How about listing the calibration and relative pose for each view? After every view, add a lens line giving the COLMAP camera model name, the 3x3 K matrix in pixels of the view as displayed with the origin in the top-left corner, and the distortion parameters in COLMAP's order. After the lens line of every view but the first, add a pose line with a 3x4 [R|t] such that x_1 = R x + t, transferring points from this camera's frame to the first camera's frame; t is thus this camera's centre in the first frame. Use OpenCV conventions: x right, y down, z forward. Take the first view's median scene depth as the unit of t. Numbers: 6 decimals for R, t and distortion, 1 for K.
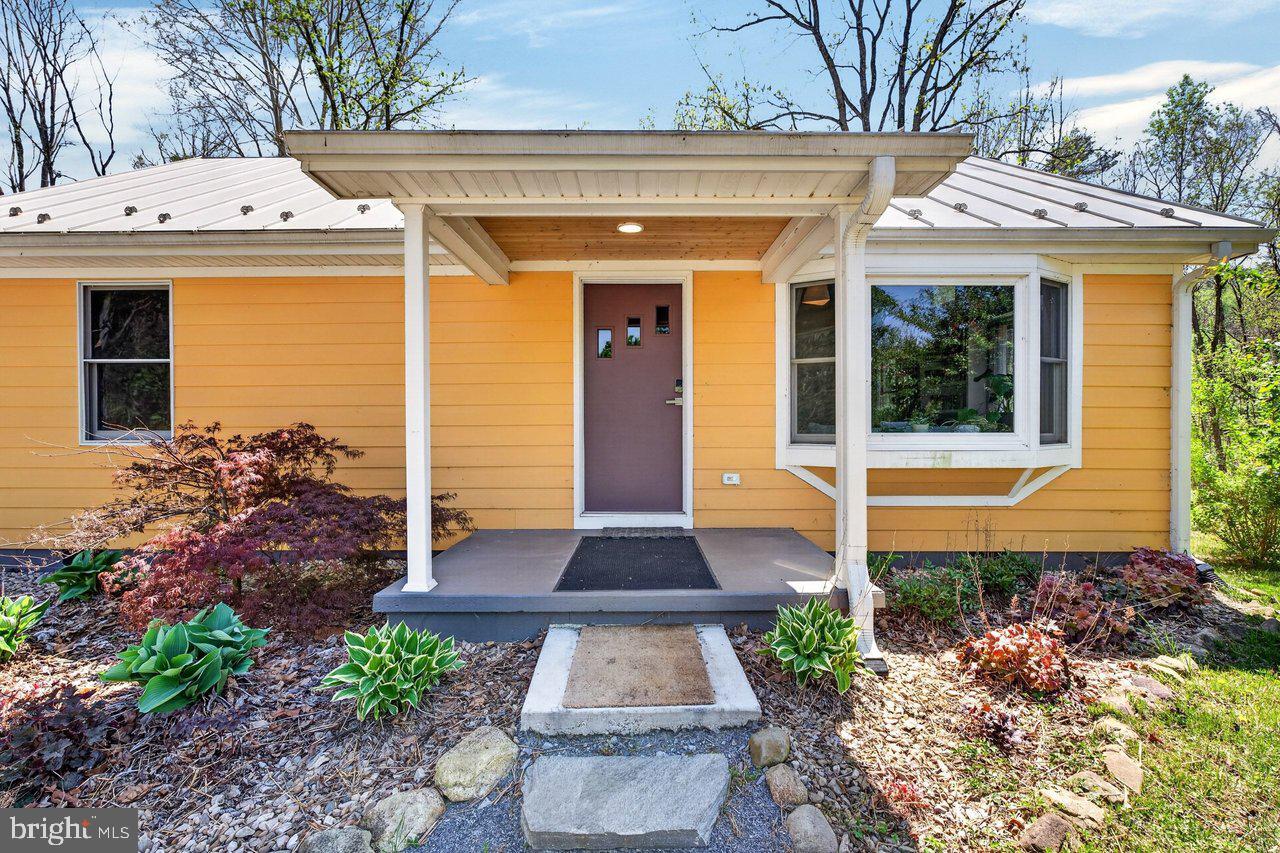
lens RADIAL K [[572.2, 0, 636.6], [0, 572.2, 431.9], [0, 0, 1]] dist [-0.001054, 0.000028]
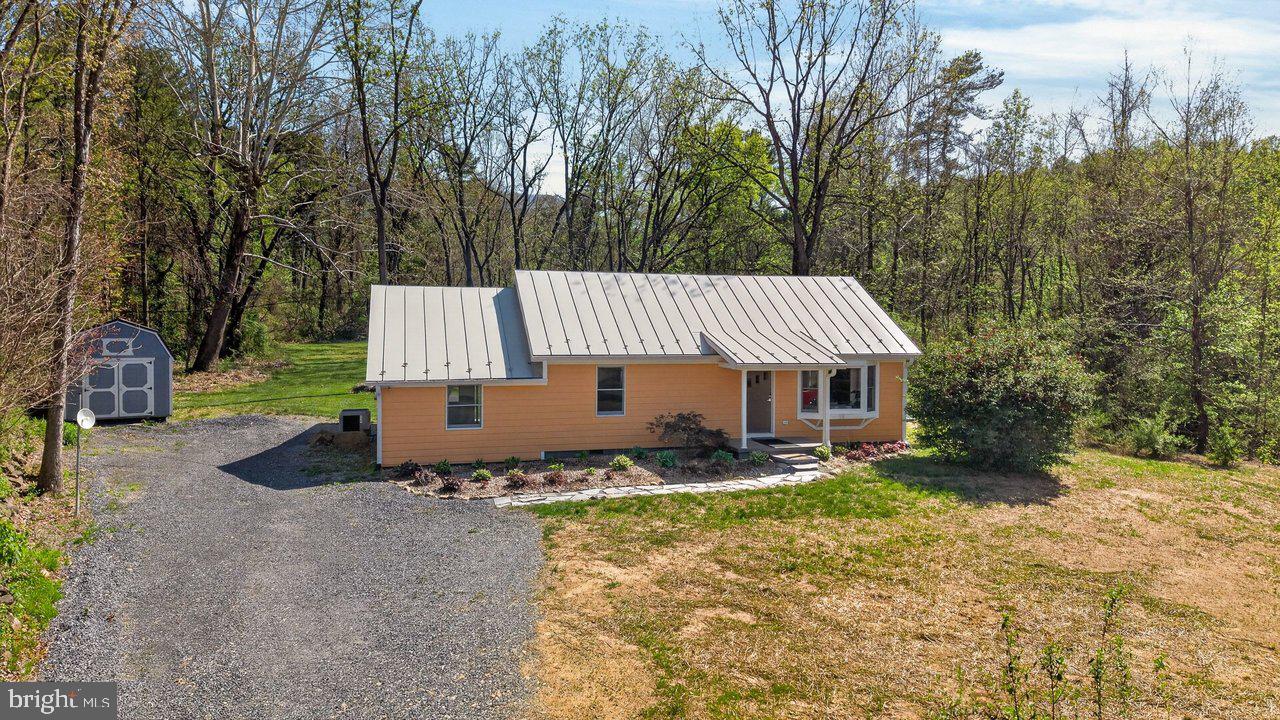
lens RADIAL K [[884.4, 0, 642.9], [0, 884.4, 354.5], [0, 0, 1]] dist [0.068526, -0.048197]
pose [[0.961989, -0.004250, 0.273056, -2.066124], [-0.003313, 0.999624, 0.027230, -0.458717], [-0.273069, -0.027100, 0.961613, -3.776054]]
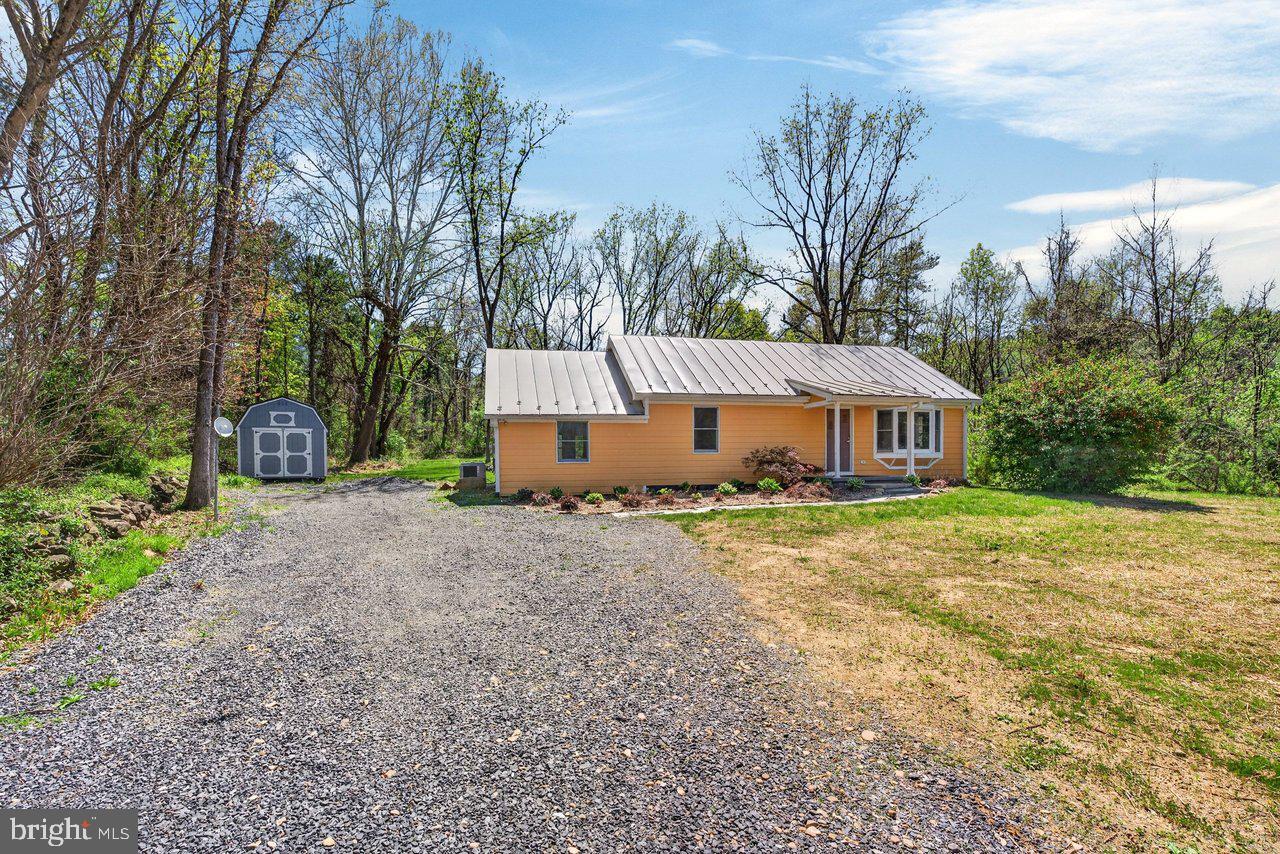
lens RADIAL K [[610.9, 0, 632.8], [0, 610.9, 479.3], [0, 0, 1]] dist [-0.015622, 0.001745]
pose [[0.973458, -0.013930, 0.228441, -2.168939], [0.011091, 0.999845, 0.013709, 0.122742], [-0.228596, -0.010812, 0.973461, -2.478308]]
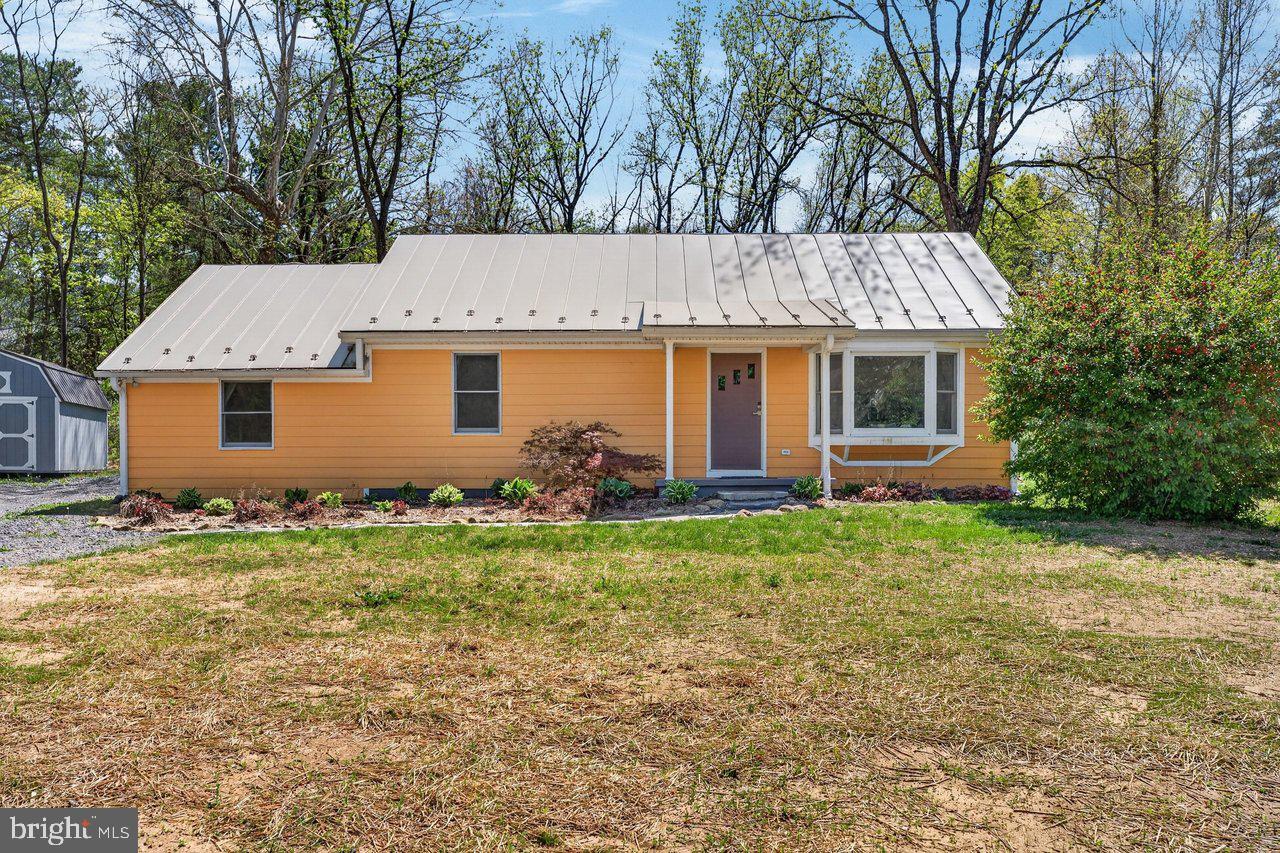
lens RADIAL K [[1061.9, 0, 626.6], [0, 1061.9, 476.5], [0, 0, 1]] dist [0.005409, -0.001278]
pose [[0.999872, 0.001438, -0.015943, -0.323318], [-0.001426, 0.999999, 0.000759, 0.163427], [0.015944, -0.000737, 0.999873, -2.642532]]
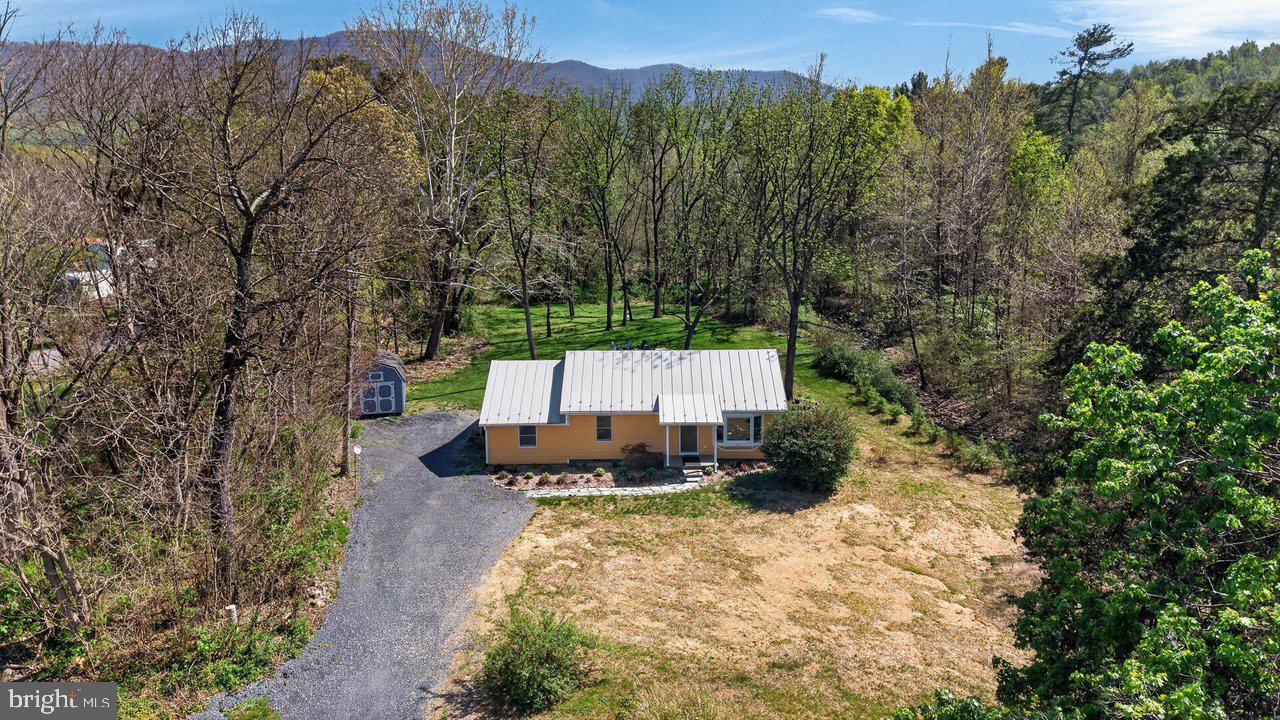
lens RADIAL K [[884.4, 0, 644.7], [0, 884.4, 357.0], [0, 0, 1]] dist [0.068526, -0.048197]
pose [[0.999902, -0.008171, 0.011351, -0.568718], [0.006243, 0.987011, 0.160530, -2.342390], [-0.012515, -0.160443, 0.986966, -7.998662]]
